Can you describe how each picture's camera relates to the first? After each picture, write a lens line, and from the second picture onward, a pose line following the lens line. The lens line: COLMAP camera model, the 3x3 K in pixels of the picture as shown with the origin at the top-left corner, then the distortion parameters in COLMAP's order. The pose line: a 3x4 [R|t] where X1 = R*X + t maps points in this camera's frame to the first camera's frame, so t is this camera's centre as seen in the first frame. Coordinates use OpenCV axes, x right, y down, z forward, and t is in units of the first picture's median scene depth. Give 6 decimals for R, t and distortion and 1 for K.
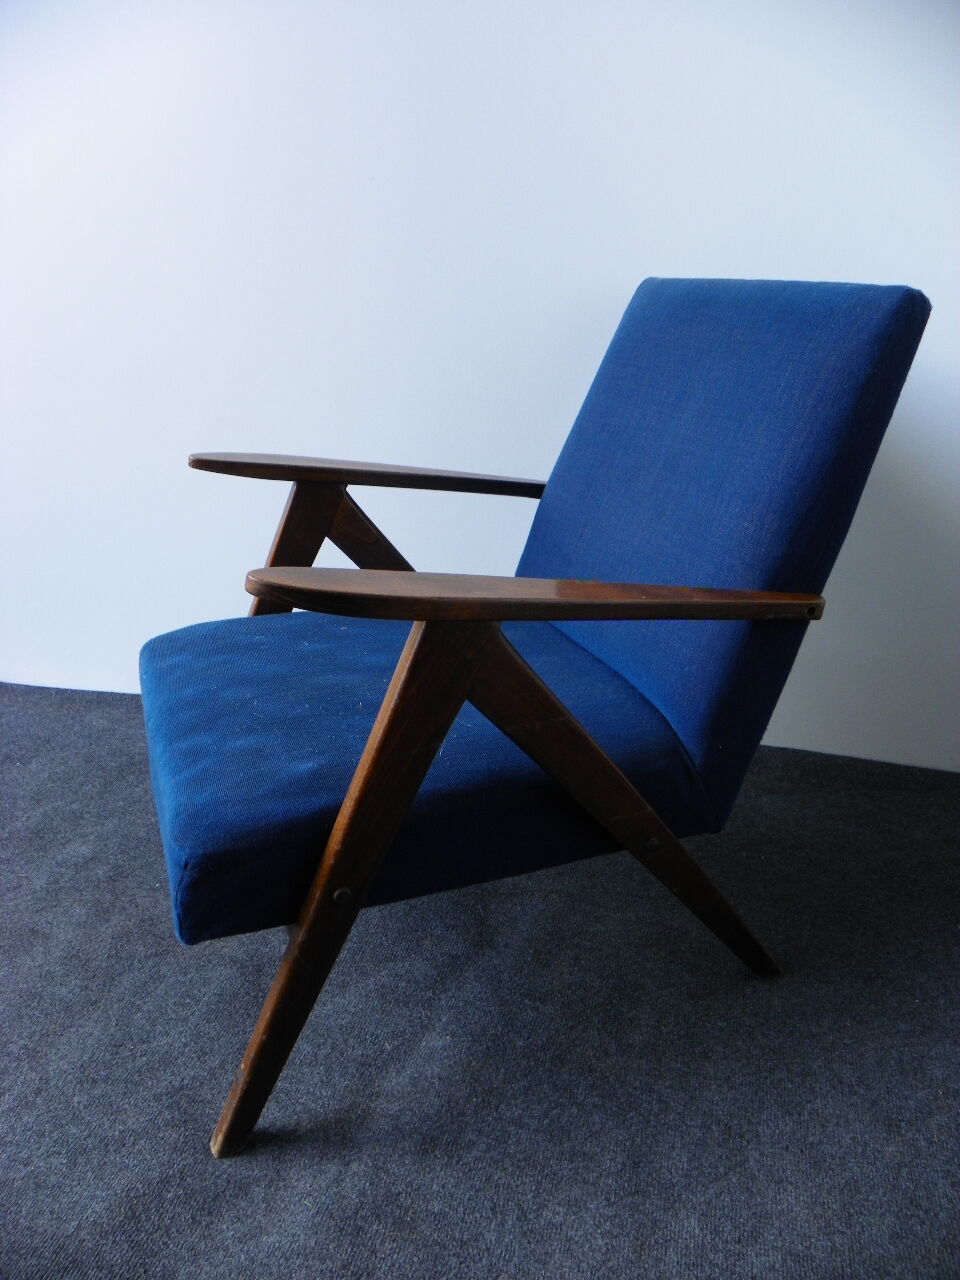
lens RADIAL K [[979.2, 0, 455.8], [0, 979.2, 637.4], [0, 0, 1]] dist [-0.152145, 0.098000]
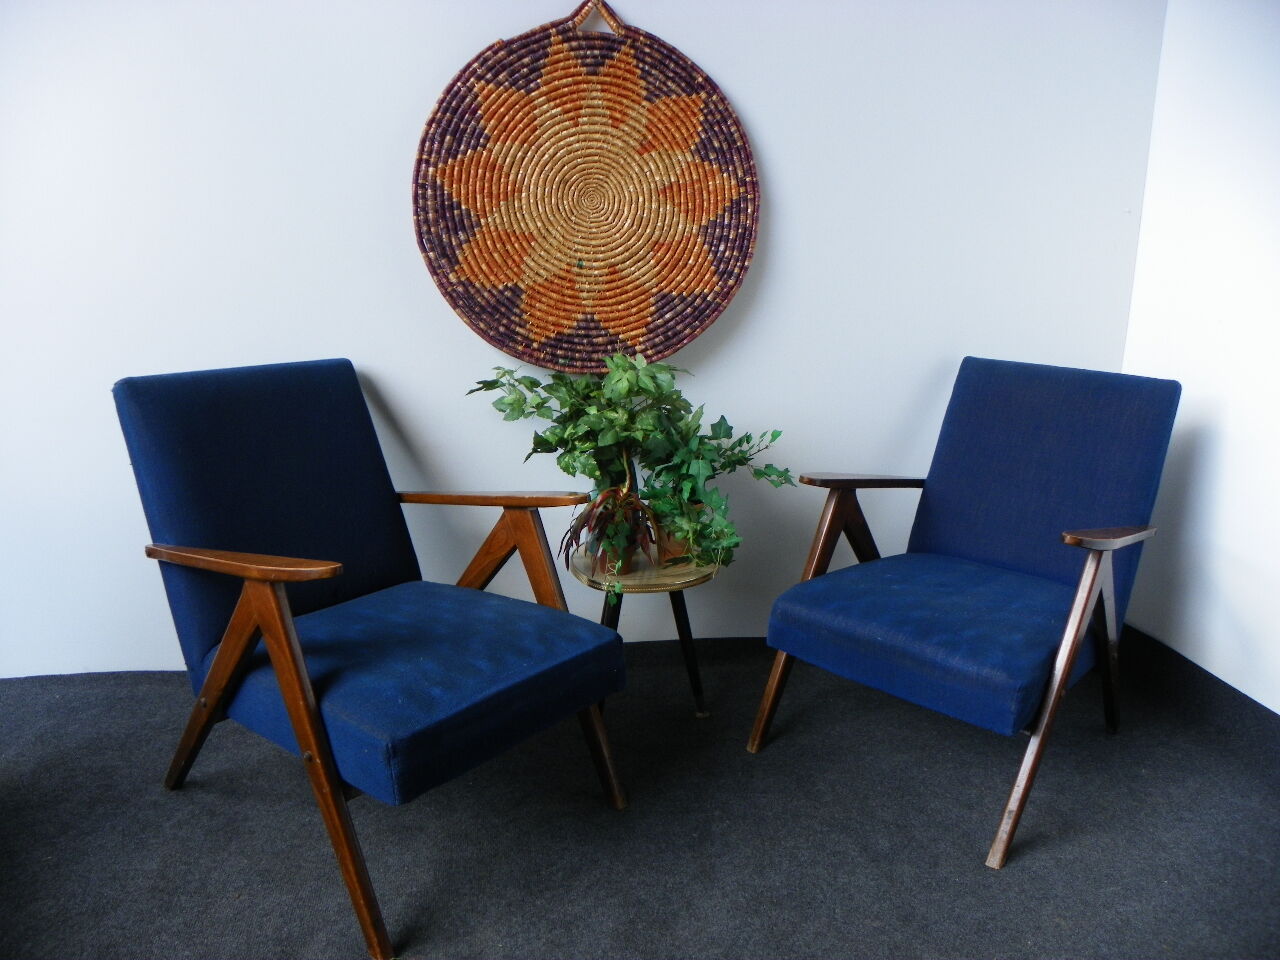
lens RADIAL K [[979.2, 0, 647.5], [0, 979.2, 485.5], [0, 0, 1]] dist [-0.152145, 0.098000]
pose [[0.910876, -0.060738, 0.408186, -0.785241], [0.112323, 0.988256, -0.103600, 0.005960], [-0.397100, 0.140216, 0.907001, -0.529645]]
